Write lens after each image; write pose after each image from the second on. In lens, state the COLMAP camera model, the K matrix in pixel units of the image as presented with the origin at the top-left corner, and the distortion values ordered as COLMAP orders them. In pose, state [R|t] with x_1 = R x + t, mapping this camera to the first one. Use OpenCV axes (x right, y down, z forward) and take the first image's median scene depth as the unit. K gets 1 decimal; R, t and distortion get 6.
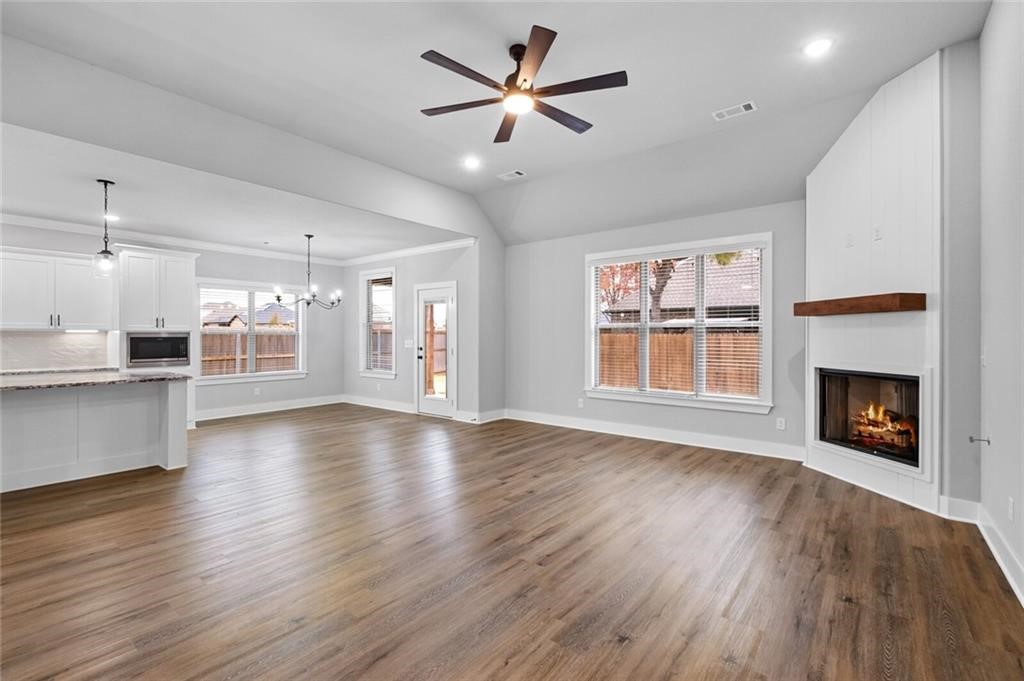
lens RADIAL K [[458.5, 0, 512.7], [0, 458.5, 335.2], [0, 0, 1]] dist [0.007179, -0.002891]
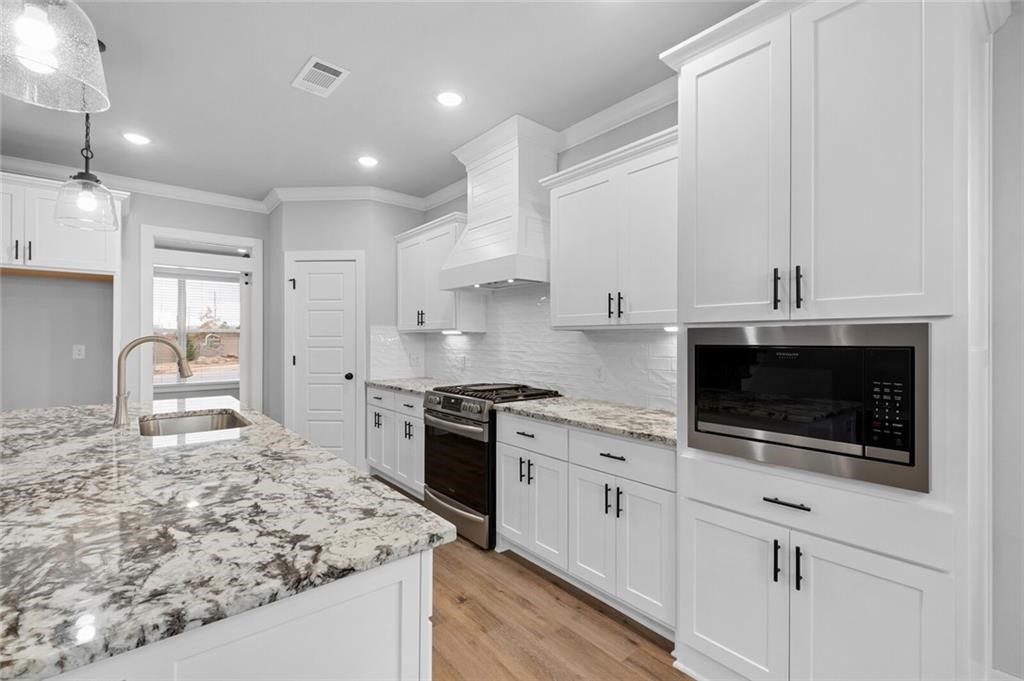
lens RADIAL K [[451.2, 0, 512.5], [0, 451.2, 338.1], [0, 0, 1]] dist [0.004258, -0.002529]
pose [[-0.210063, -0.002319, -0.977685, -0.395902], [-0.000918, 0.999997, -0.002174, 0.000536], [0.977687, 0.000441, -0.210065, 0.720492]]
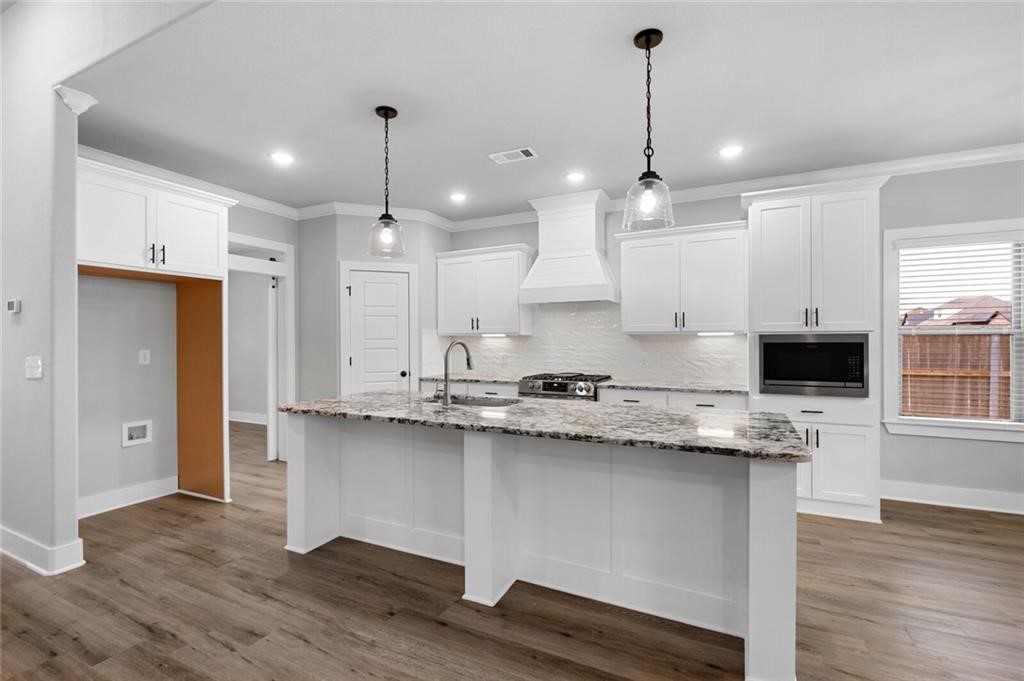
lens RADIAL K [[451.2, 0, 508.0], [0, 451.2, 345.3], [0, 0, 1]] dist [0.004258, -0.002529]
pose [[0.200983, 0.011576, -0.979526, -0.238692], [0.005051, 0.999905, 0.012853, -0.001305], [0.979582, -0.007531, 0.200906, 0.417935]]
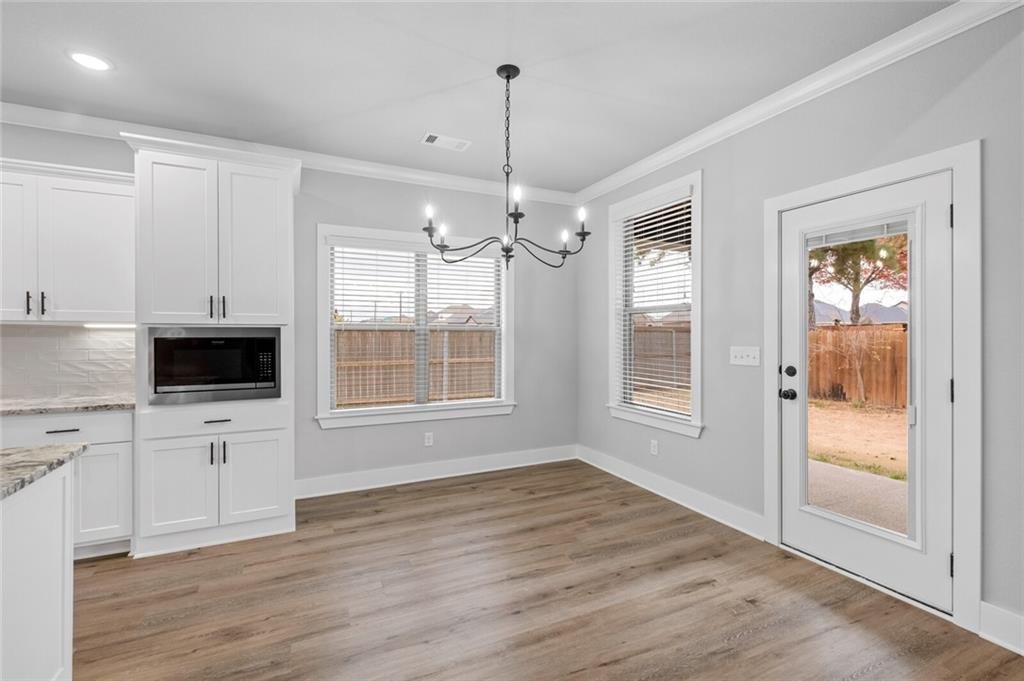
lens RADIAL K [[458.5, 0, 512.9], [0, 458.5, 338.0], [0, 0, 1]] dist [0.007179, -0.002891]
pose [[0.896263, 0.003918, -0.443506, -0.233028], [-0.000190, 0.999964, 0.008449, 0.000486], [0.443523, -0.007489, 0.896231, 0.569009]]
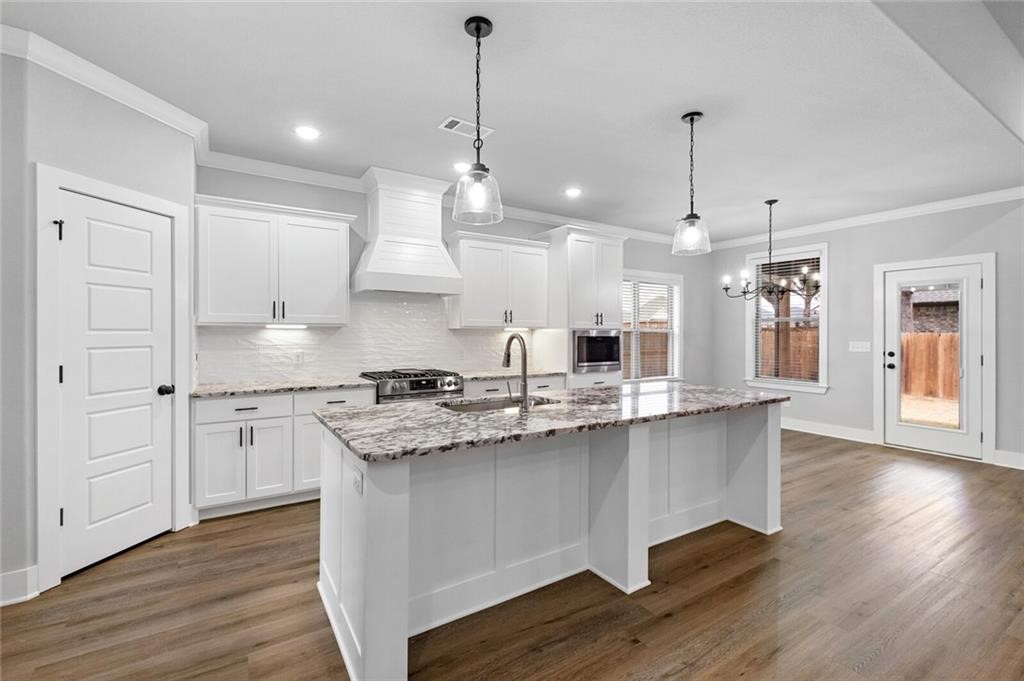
lens RADIAL K [[451.2, 0, 509.7], [0, 451.2, 335.6], [0, 0, 1]] dist [0.004258, -0.002529]
pose [[0.939746, 0.005919, -0.341823, -0.507413], [-0.003787, 0.999969, 0.006902, -0.001586], [0.341853, -0.005192, 0.939739, 0.144309]]
